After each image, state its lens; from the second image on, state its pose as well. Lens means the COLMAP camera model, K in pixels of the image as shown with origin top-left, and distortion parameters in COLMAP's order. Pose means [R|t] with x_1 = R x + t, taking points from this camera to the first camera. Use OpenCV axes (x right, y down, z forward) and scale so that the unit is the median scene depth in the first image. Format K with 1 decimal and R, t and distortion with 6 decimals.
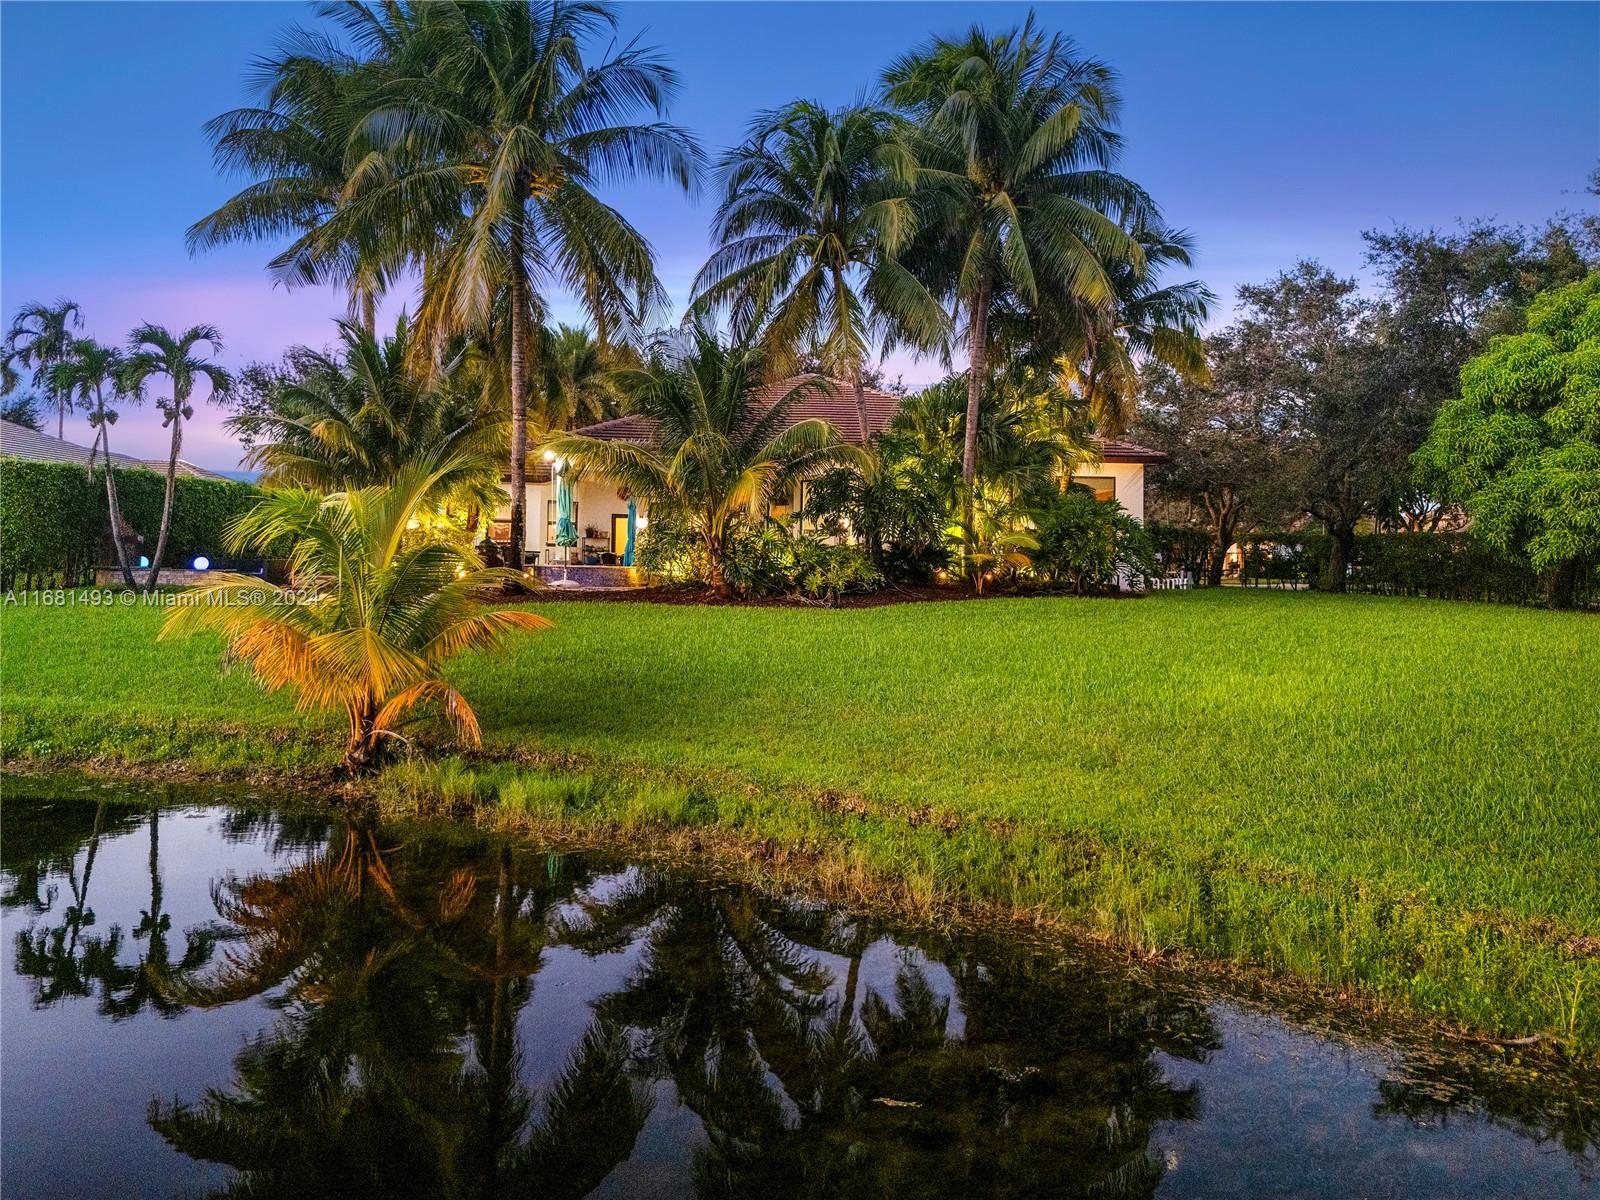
lens RADIAL K [[1177.1, 0, 800.0], [0, 1177.1, 600.0], [0, 0, 1]] dist [0.076621, -0.078664]
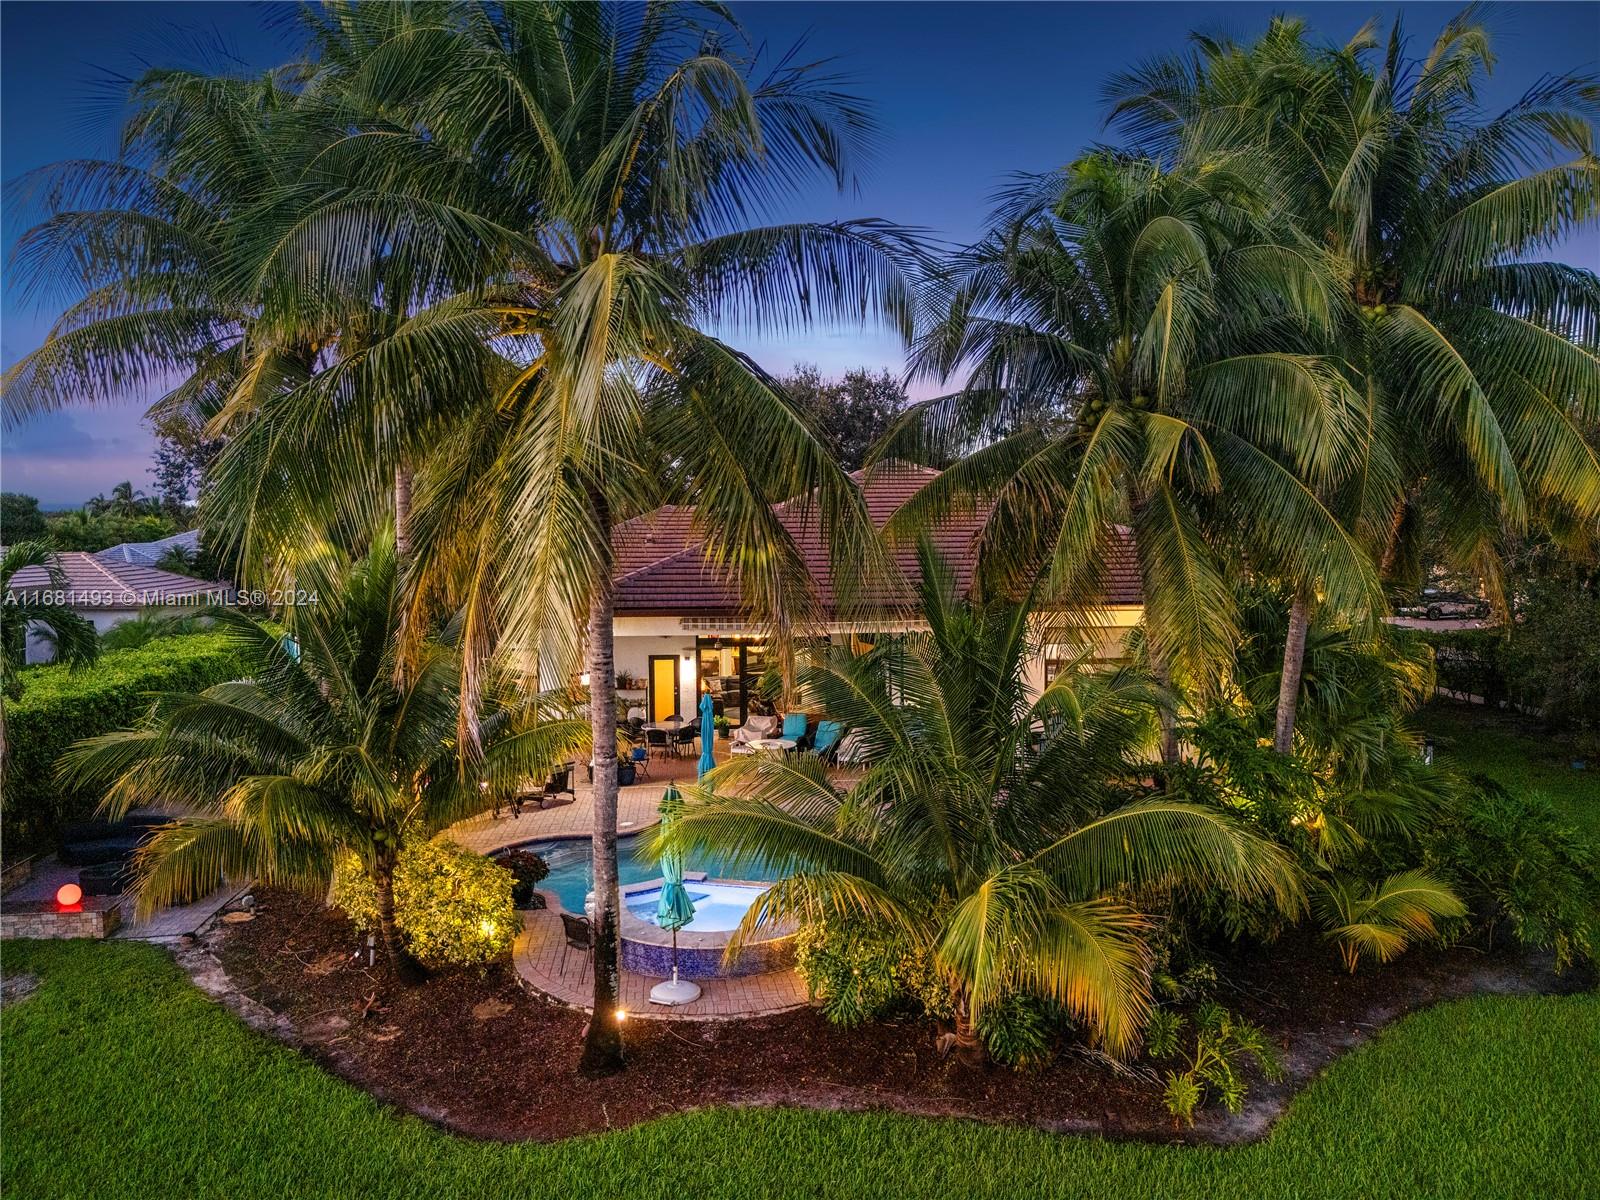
lens RADIAL K [[1111.4, 0, 801.0], [0, 1111.4, 663.1], [0, 0, 1]] dist [0.028428, -0.002889]
pose [[0.998424, -0.026932, 0.049230, -0.168140], [0.021576, 0.994103, 0.106272, -0.250159], [-0.051801, -0.105042, 0.993118, 0.478290]]
